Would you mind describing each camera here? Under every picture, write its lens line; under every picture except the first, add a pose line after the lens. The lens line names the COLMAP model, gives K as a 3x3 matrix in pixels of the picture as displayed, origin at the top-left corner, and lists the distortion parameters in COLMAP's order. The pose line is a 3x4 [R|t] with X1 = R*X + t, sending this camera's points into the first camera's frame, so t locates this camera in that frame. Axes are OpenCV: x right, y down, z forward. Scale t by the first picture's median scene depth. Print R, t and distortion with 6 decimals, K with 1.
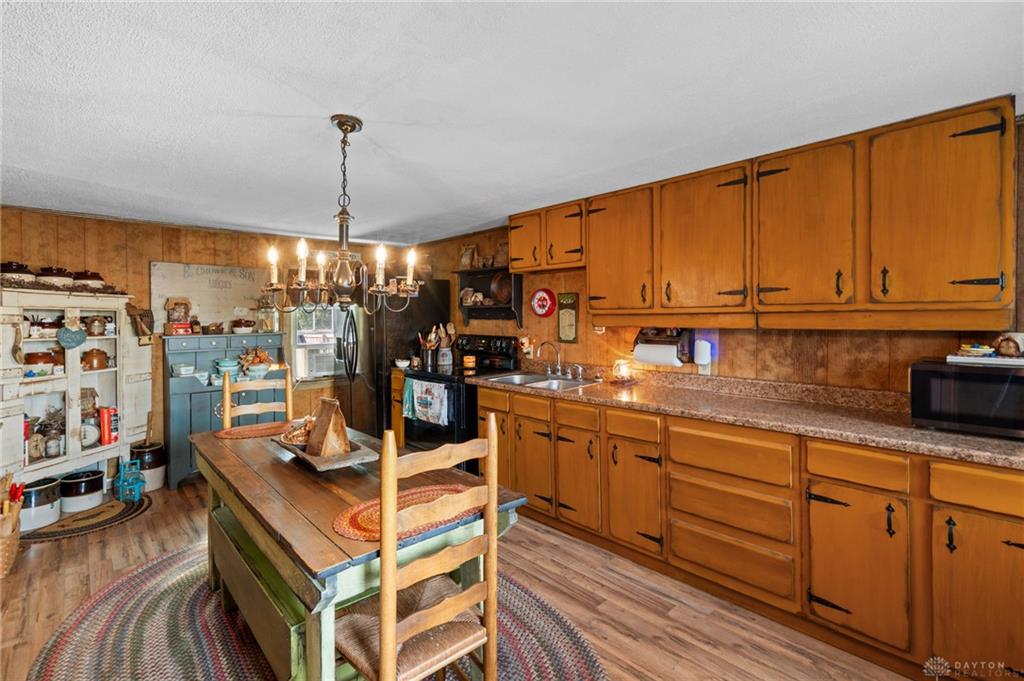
lens RADIAL K [[477.3, 0, 508.3], [0, 477.3, 311.3], [0, 0, 1]] dist [0.011654, -0.001031]
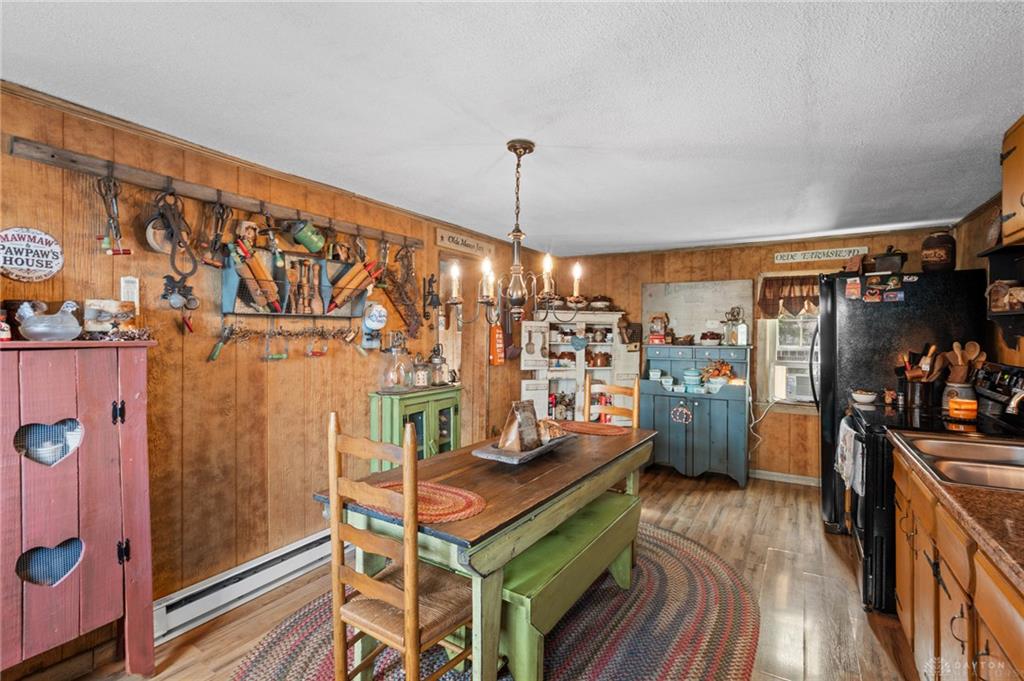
lens RADIAL K [[477.3, 0, 510.4], [0, 477.3, 337.7], [0, 0, 1]] dist [0.011654, -0.001031]
pose [[0.271515, 0.021237, -0.962200, 0.332970], [0.002933, 0.999734, 0.022893, 0.004838], [0.962430, -0.009038, 0.271380, 0.327007]]
